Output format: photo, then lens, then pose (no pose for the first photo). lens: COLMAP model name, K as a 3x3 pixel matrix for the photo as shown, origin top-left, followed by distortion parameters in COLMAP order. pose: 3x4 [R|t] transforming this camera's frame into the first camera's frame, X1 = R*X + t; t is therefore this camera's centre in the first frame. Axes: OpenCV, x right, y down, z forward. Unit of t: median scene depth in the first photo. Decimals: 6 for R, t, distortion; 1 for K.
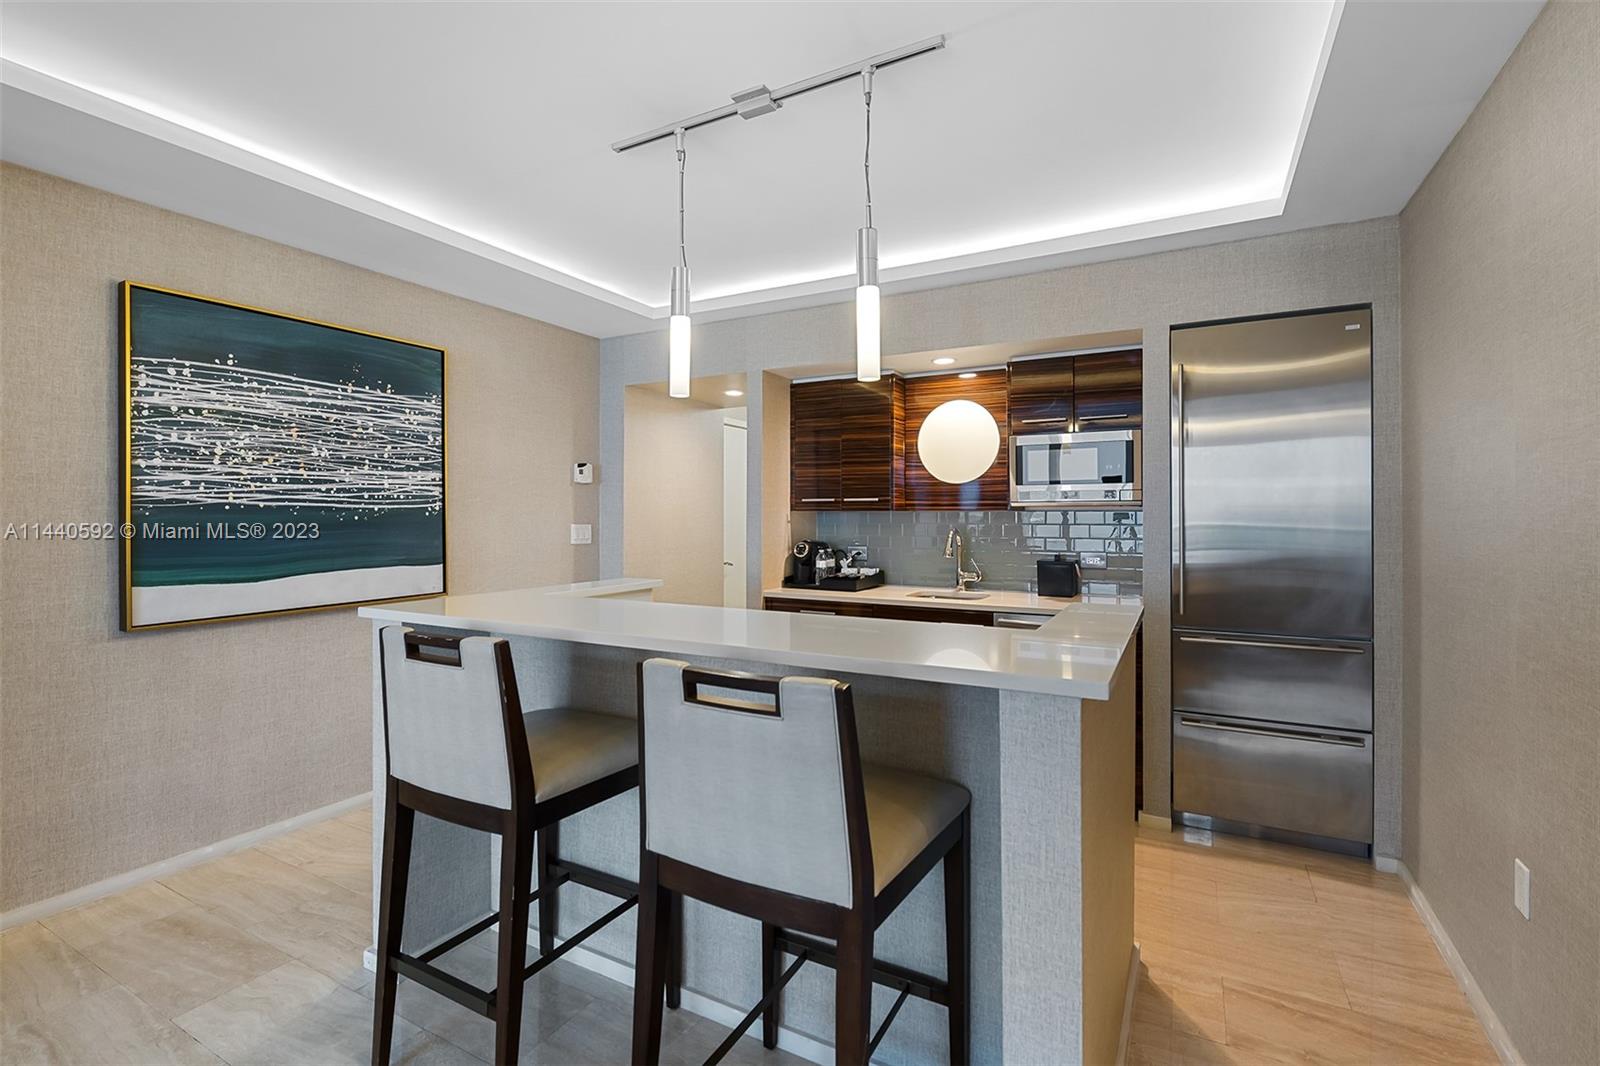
lens RADIAL K [[720.7, 0, 803.7], [0, 720.7, 516.5], [0, 0, 1]] dist [-0.015797, -0.000265]
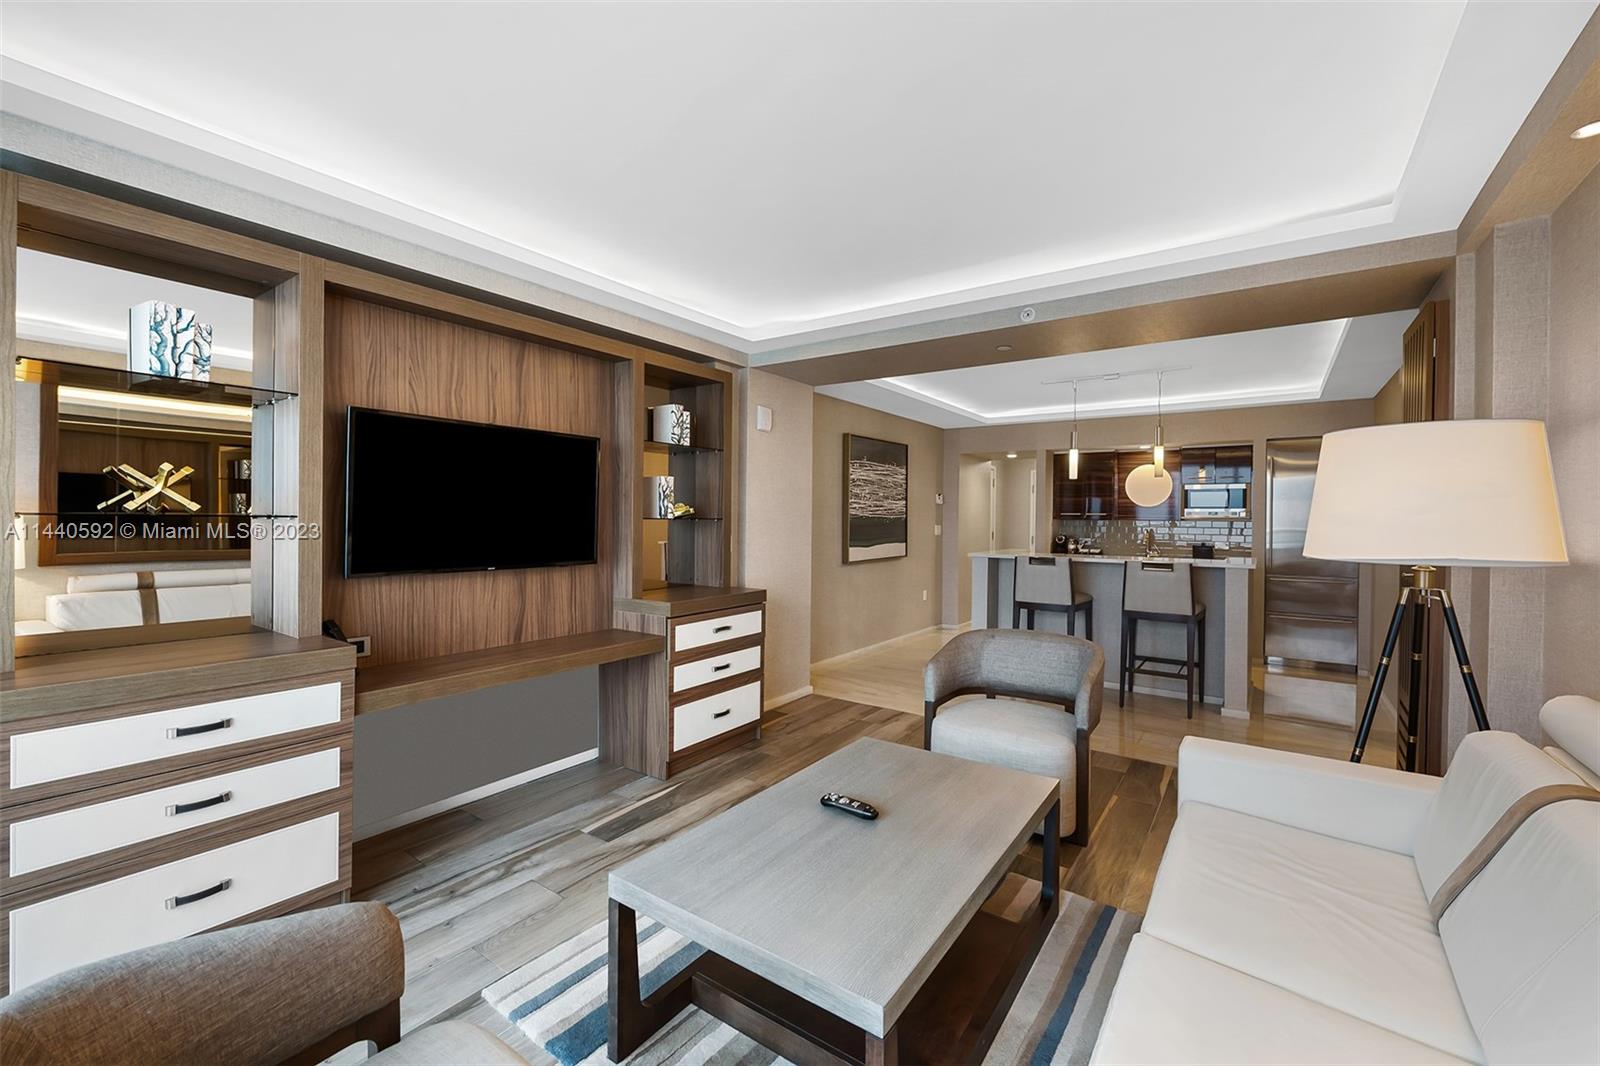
lens RADIAL K [[694.4, 0, 791.7], [0, 694.4, 535.6], [0, 0, 1]] dist [0.004723, -0.002284]
pose [[0.992528, 0.011563, -0.121464, -0.595067], [-0.008621, 0.999657, 0.024715, -0.005358], [0.121708, -0.023484, 0.992288, -1.150603]]
